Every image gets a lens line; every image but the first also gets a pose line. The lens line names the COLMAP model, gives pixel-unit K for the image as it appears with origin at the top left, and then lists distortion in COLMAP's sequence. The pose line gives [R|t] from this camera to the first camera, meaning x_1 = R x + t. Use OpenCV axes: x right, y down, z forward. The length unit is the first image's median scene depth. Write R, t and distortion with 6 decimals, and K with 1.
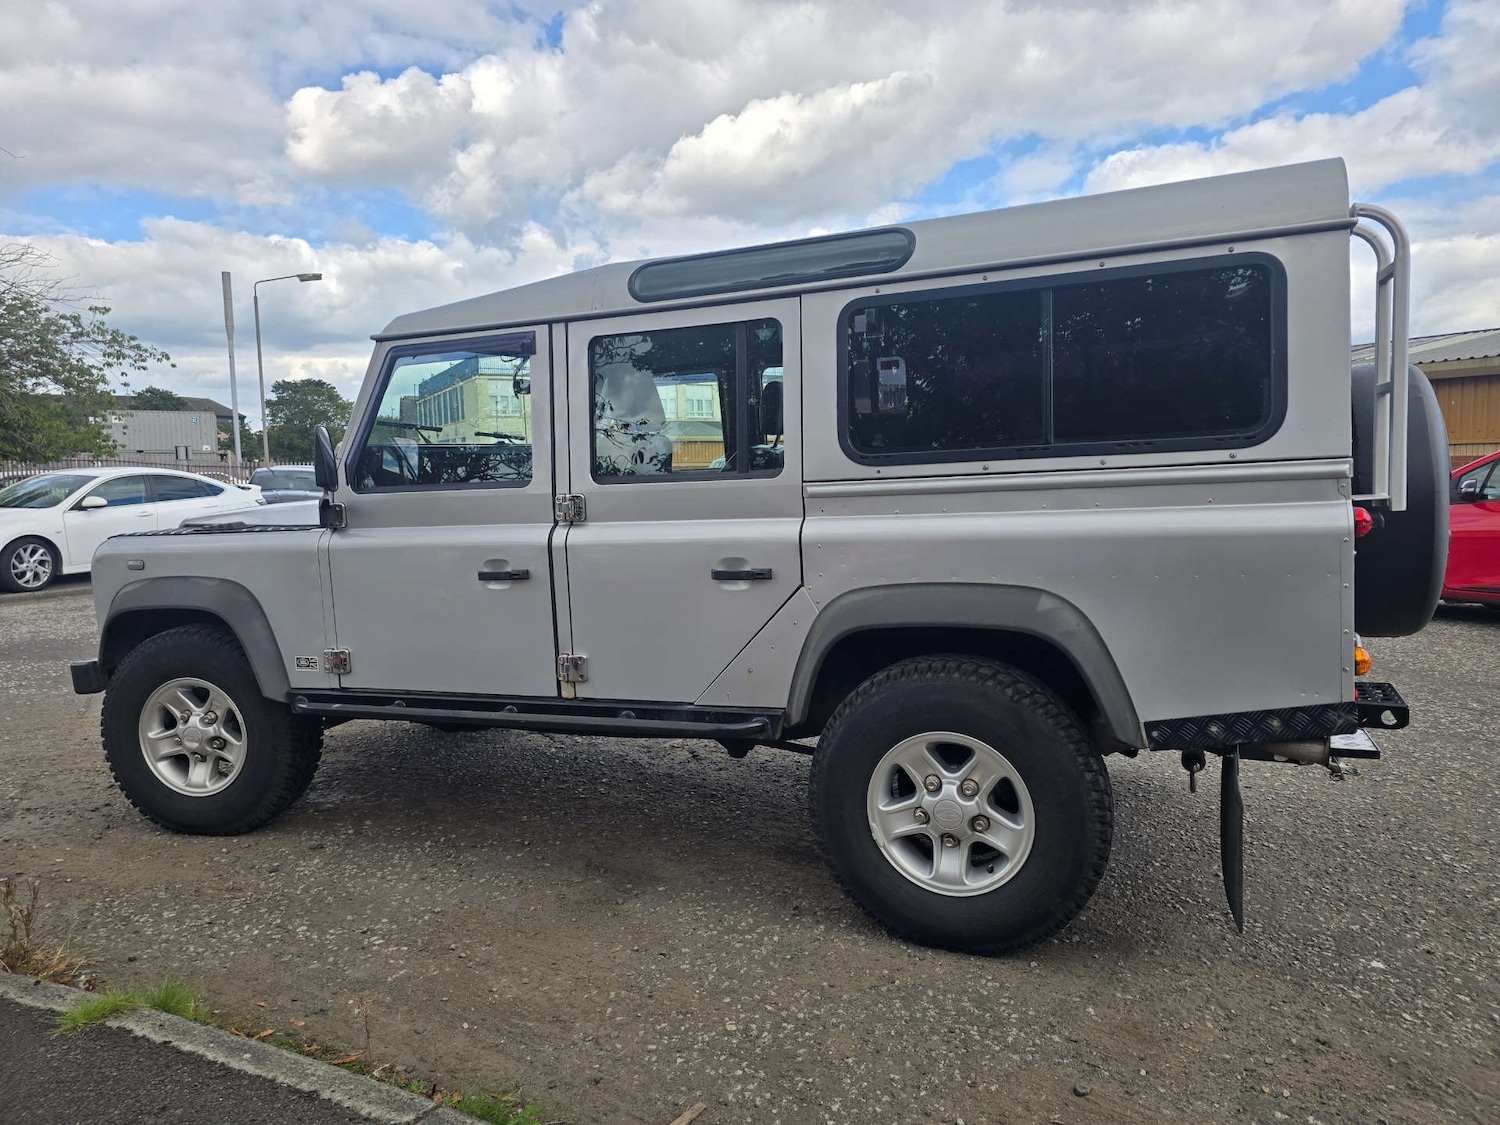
lens RADIAL K [[1005.2, 0, 758.6], [0, 1005.2, 550.8], [0, 0, 1]] dist [0.056880, -0.048841]
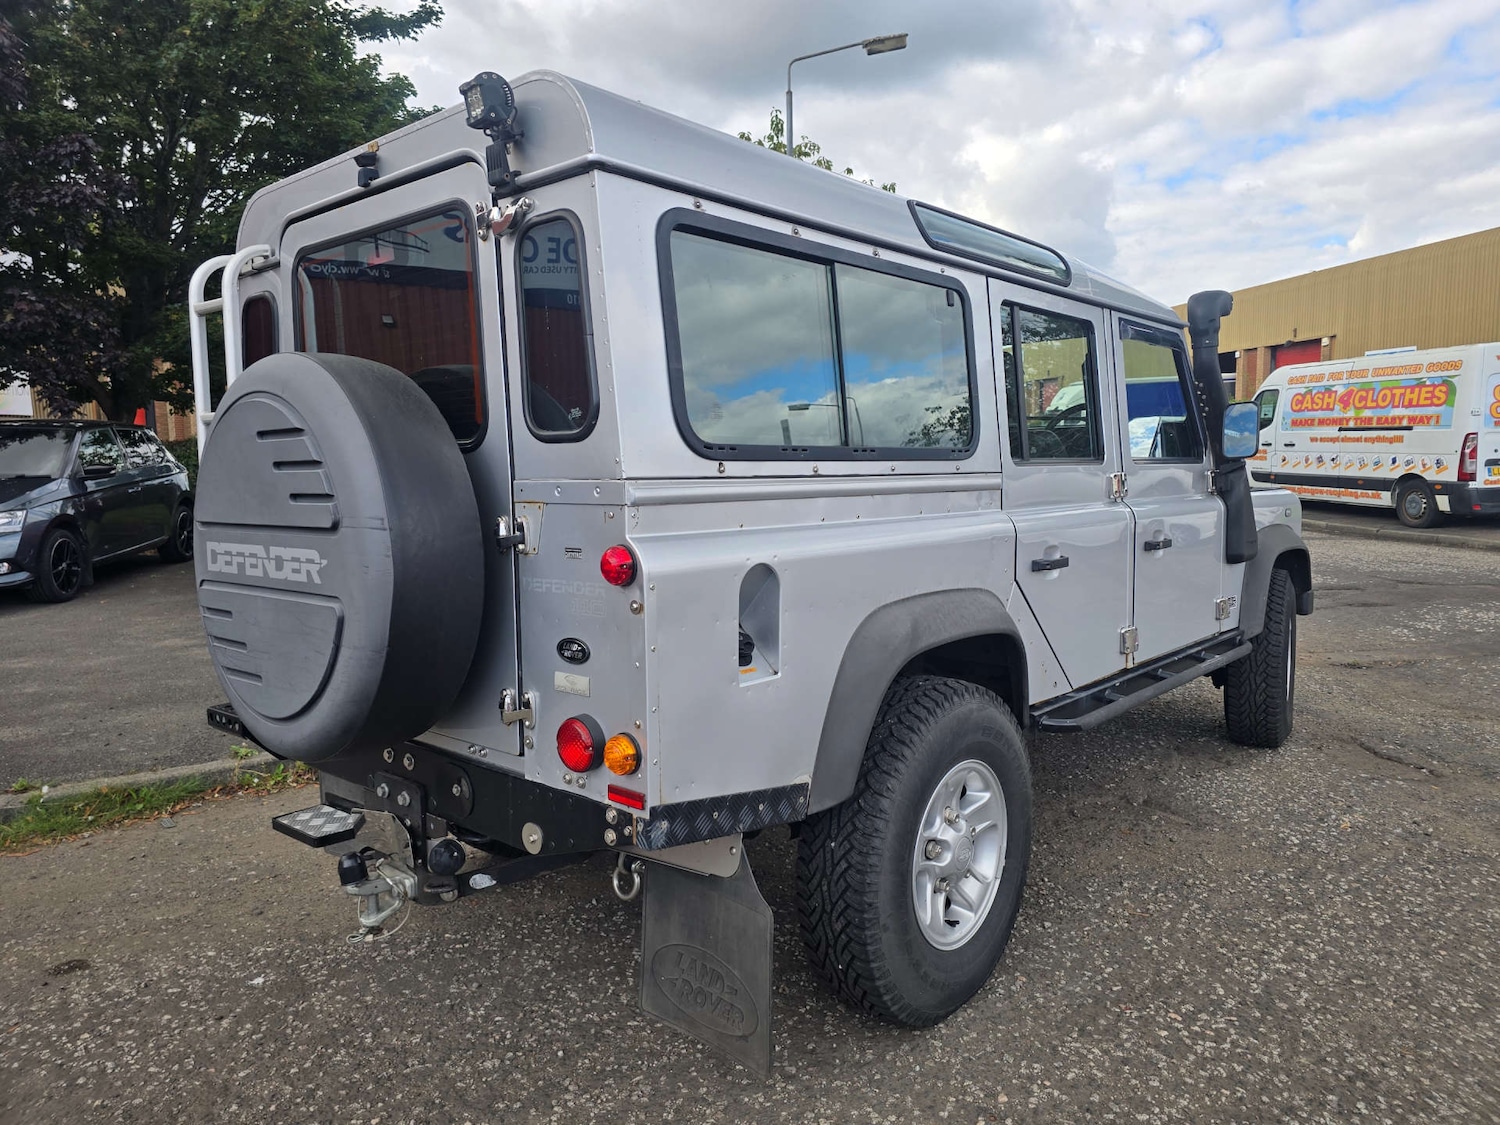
lens RADIAL K [[1005.2, 0, 755.7], [0, 1005.2, 551.7], [0, 0, 1]] dist [0.056880, -0.048841]
pose [[-0.330865, 0.130155, -0.934659, 1.223135], [-0.056088, 0.985980, 0.157156, -0.187875], [0.942010, 0.104420, -0.318926, 1.598811]]
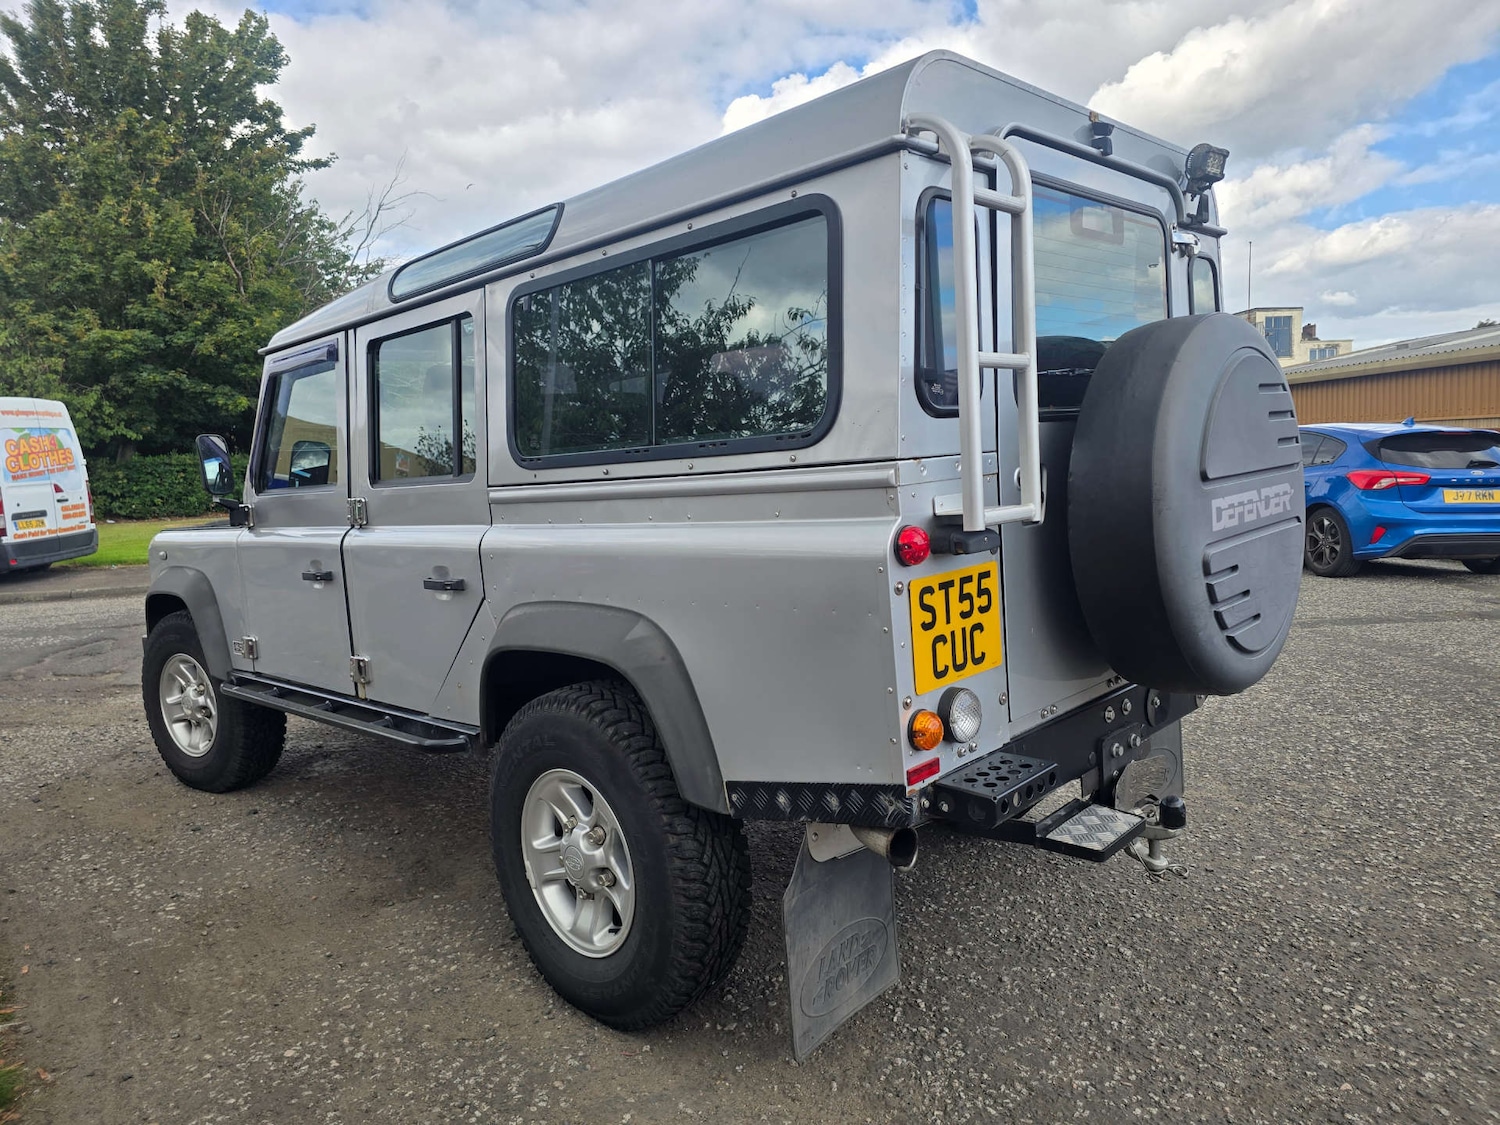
lens RADIAL K [[1005.2, 0, 758.3], [0, 1005.2, 550.3], [0, 0, 1]] dist [0.056880, -0.048841]
pose [[0.925926, 0.017012, -0.377323, 0.631017], [-0.008995, 0.999695, 0.022998, -0.033877], [0.377599, -0.017901, 0.925796, 0.227368]]
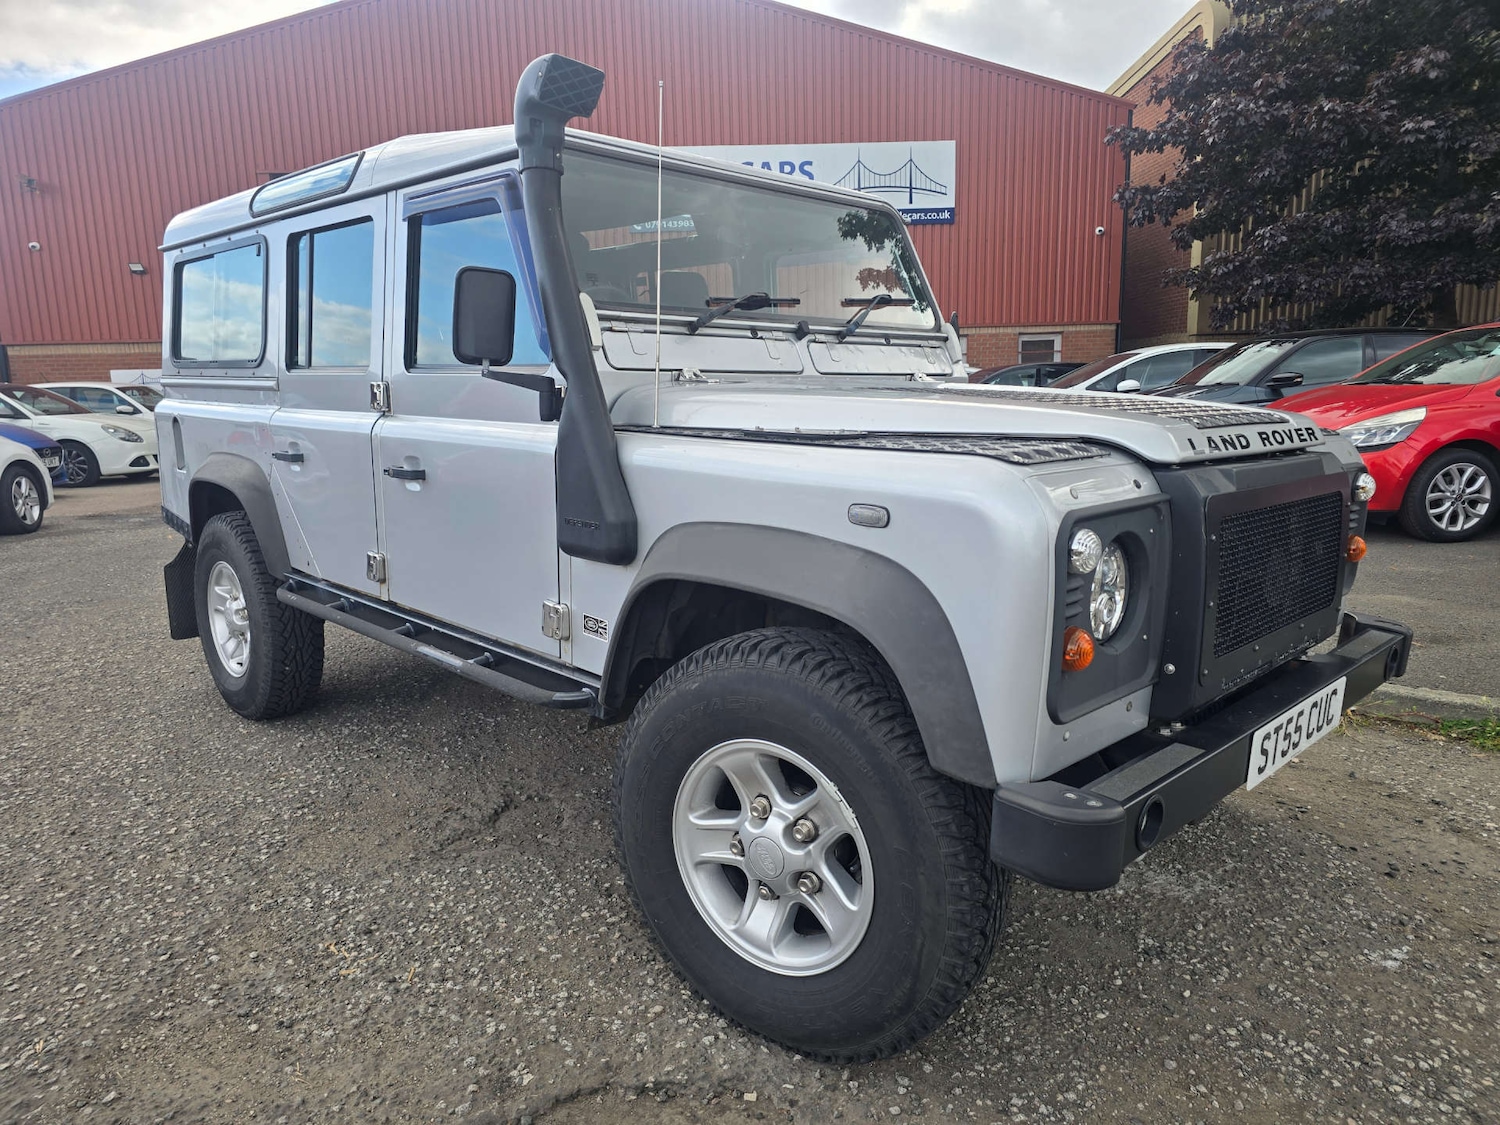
lens RADIAL K [[1005.2, 0, 747.7], [0, 1005.2, 568.6], [0, 0, 1]] dist [0.056880, -0.048841]
pose [[-0.916278, -0.029737, 0.399437, -0.768720], [0.073631, 0.967740, 0.240951, -0.156086], [-0.393716, 0.250189, -0.884530, 2.428112]]
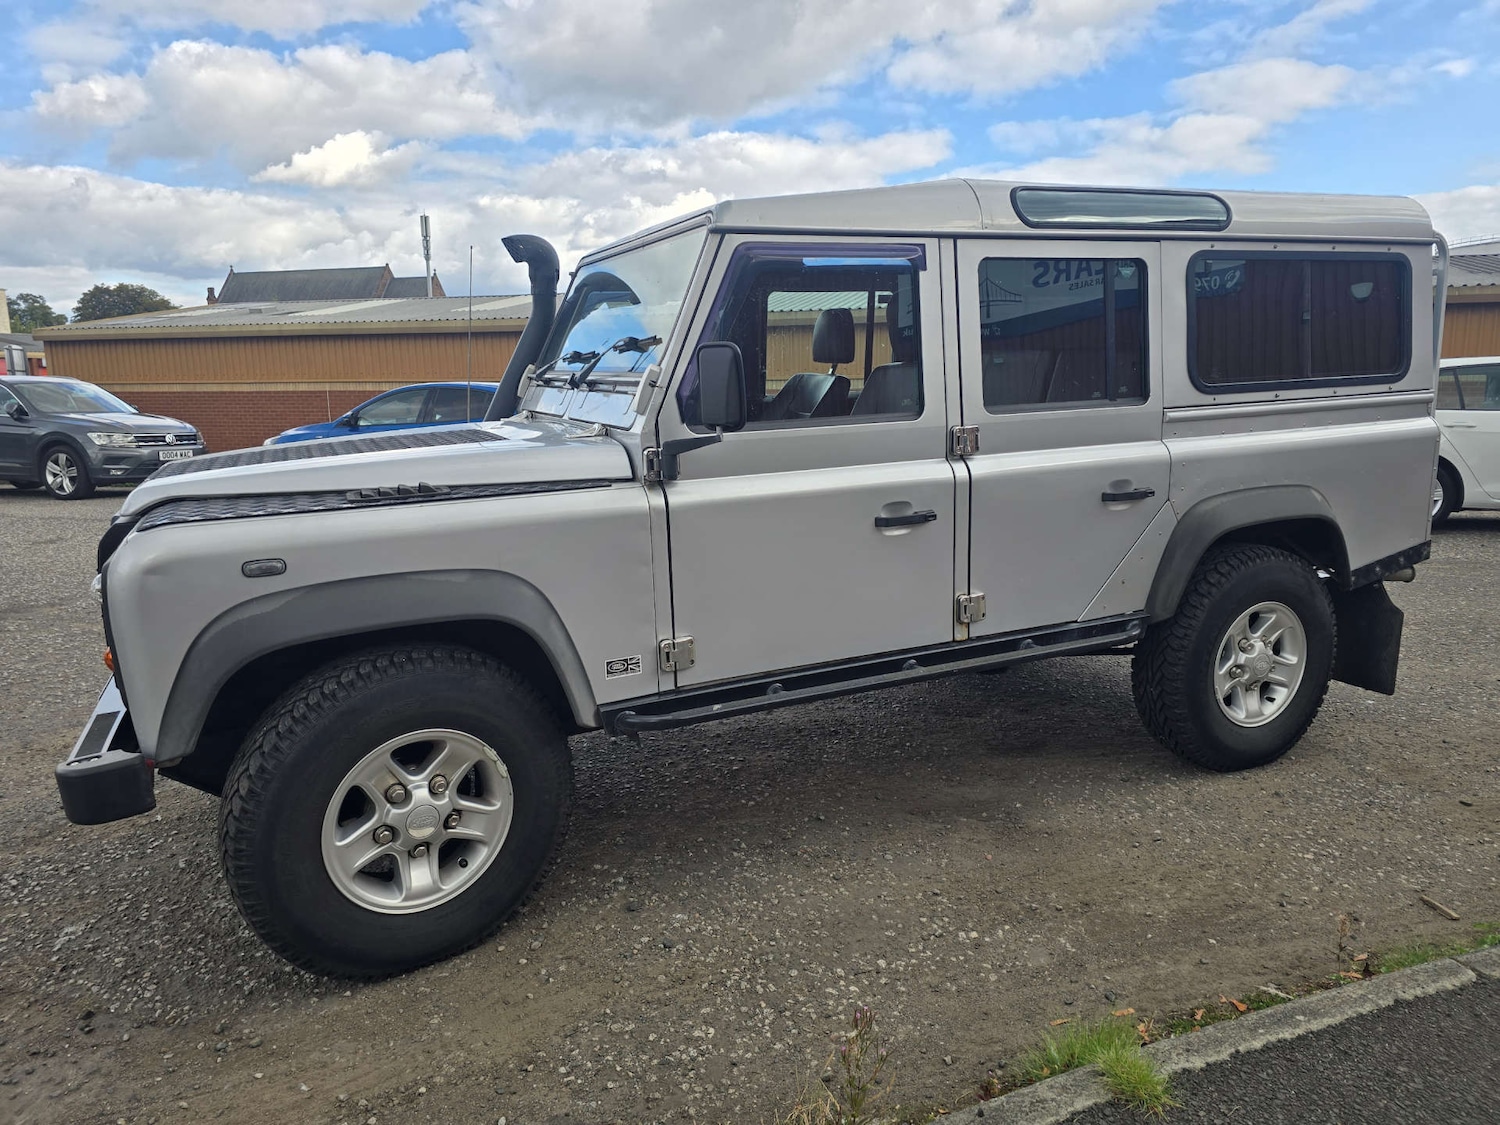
lens RADIAL K [[1005.2, 0, 760.5], [0, 1005.2, 548.8], [0, 0, 1]] dist [0.056880, -0.048841]
pose [[0.686864, -0.108455, 0.718648, -1.112578], [0.058983, 0.993860, 0.093614, -0.045503], [-0.724388, -0.021912, 0.689044, 0.536311]]
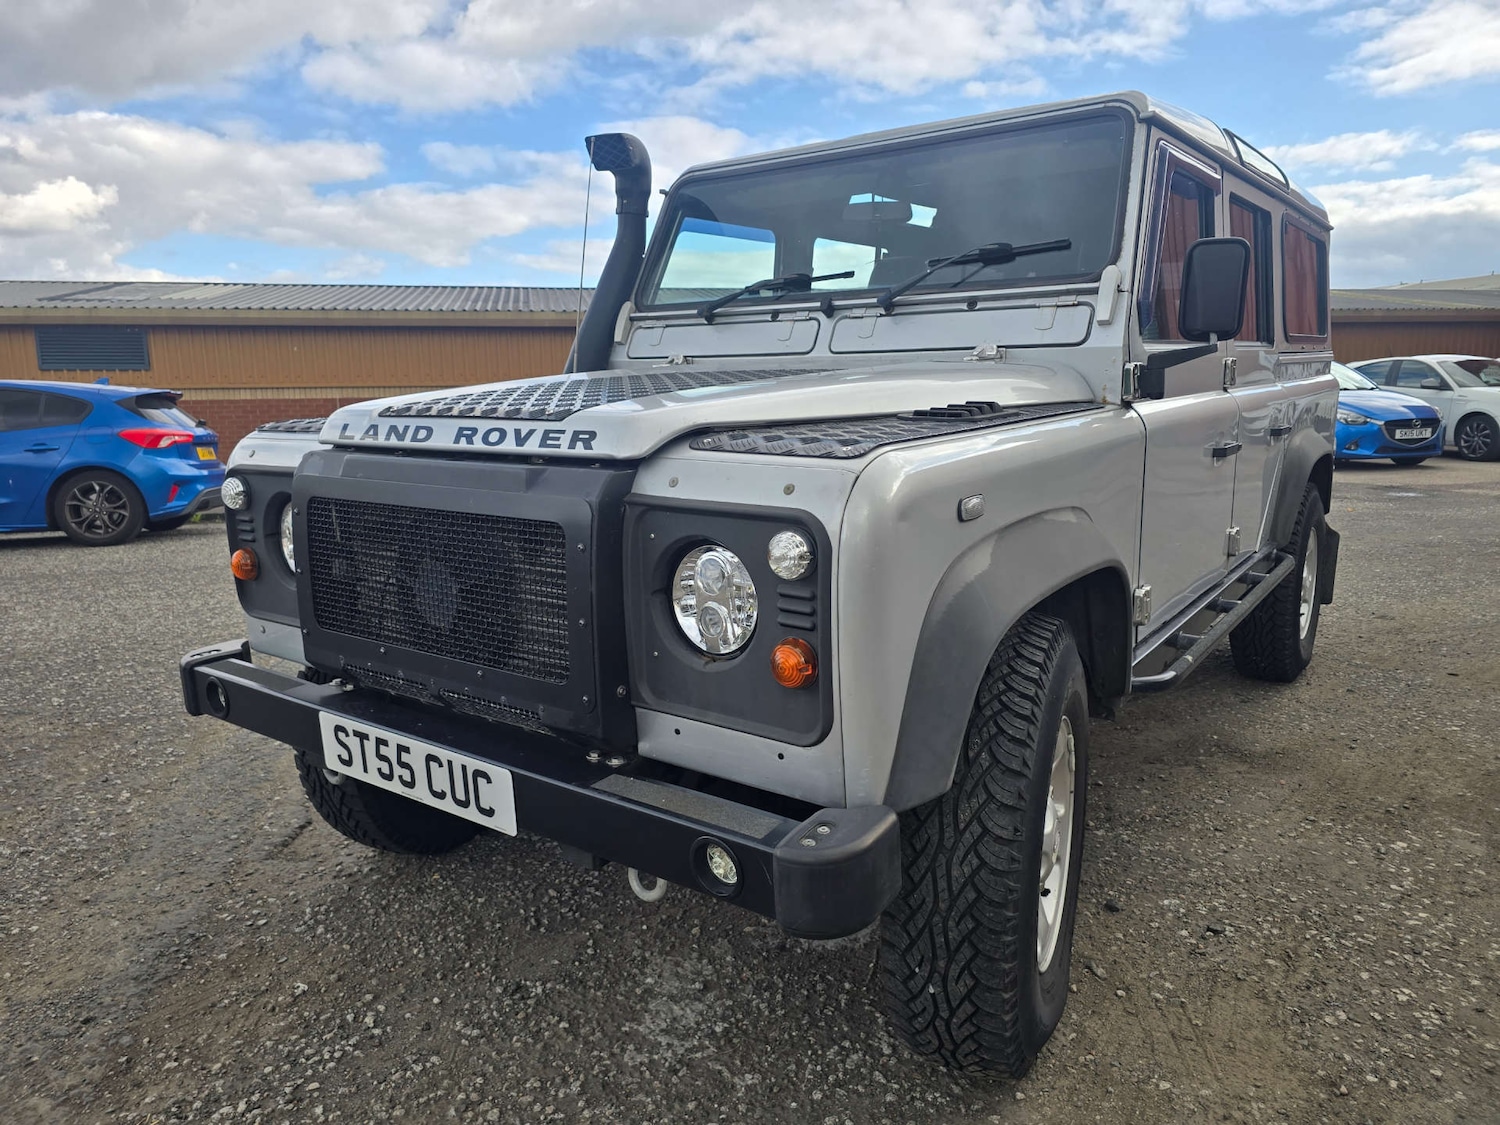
lens RADIAL K [[1005.2, 0, 764.4], [0, 1005.2, 563.6], [0, 0, 1]] dist [0.056880, -0.048841]
pose [[0.240541, -0.144624, 0.959804, -1.355978], [0.094634, 0.987621, 0.125098, -0.028699], [-0.966015, 0.060739, 0.251250, 1.315619]]
